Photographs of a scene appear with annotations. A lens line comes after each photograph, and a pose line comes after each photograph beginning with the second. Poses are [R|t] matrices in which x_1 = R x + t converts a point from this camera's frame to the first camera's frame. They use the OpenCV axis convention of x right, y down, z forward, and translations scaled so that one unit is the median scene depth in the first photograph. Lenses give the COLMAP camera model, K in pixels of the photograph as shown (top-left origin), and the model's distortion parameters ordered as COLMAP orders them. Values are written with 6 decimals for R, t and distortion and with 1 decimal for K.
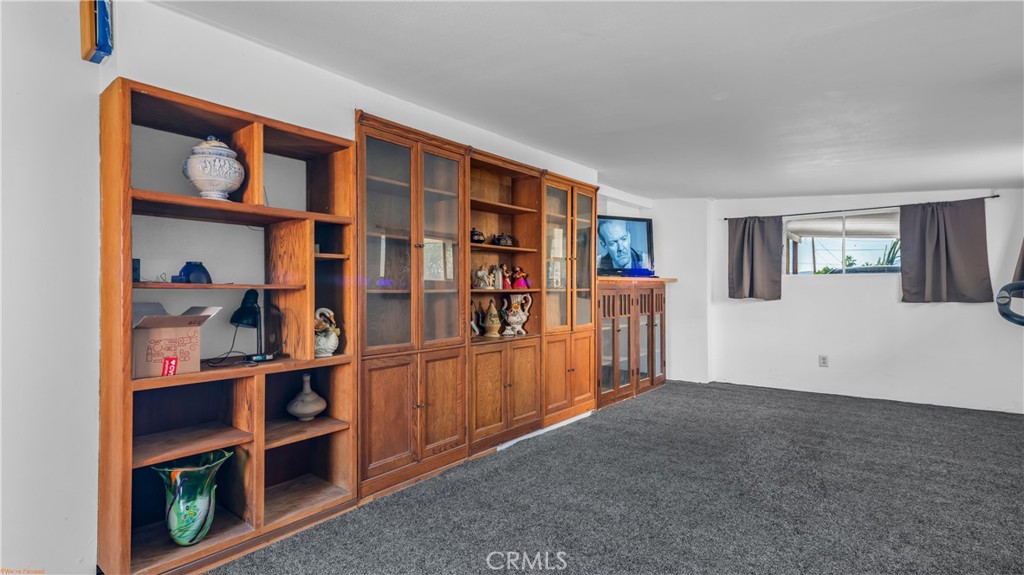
lens RADIAL K [[466.0, 0, 509.1], [0, 466.0, 286.1], [0, 0, 1]] dist [0.013132, -0.000190]
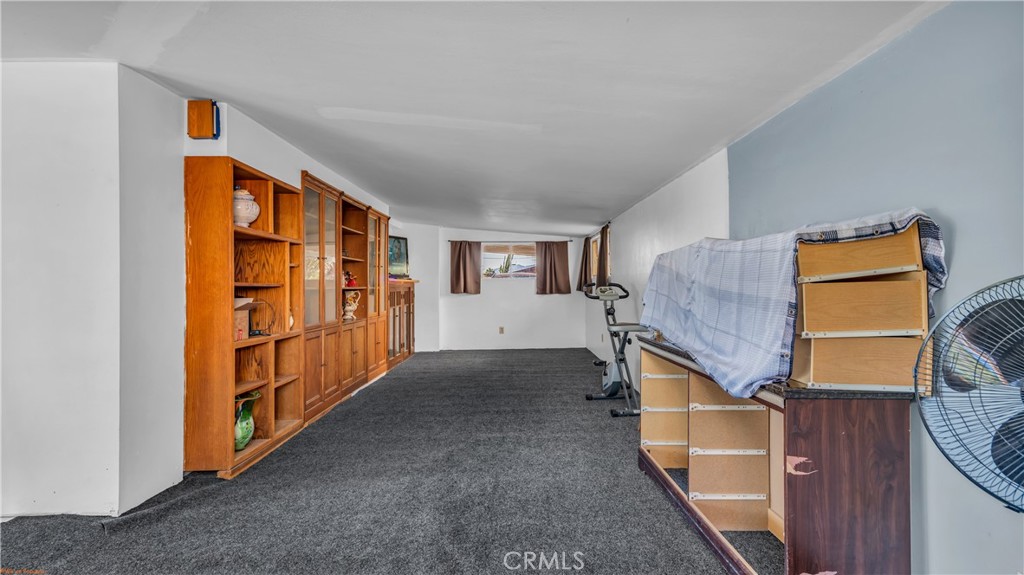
lens RADIAL K [[487.8, 0, 511.9], [0, 487.8, 286.0], [0, 0, 1]] dist [0.001728, 0.000081]
pose [[0.755128, 0.000766, 0.655577, -0.590173], [-0.001060, 0.999999, 0.000053, 0.001994], [-0.655576, -0.000735, 0.755129, -0.452878]]
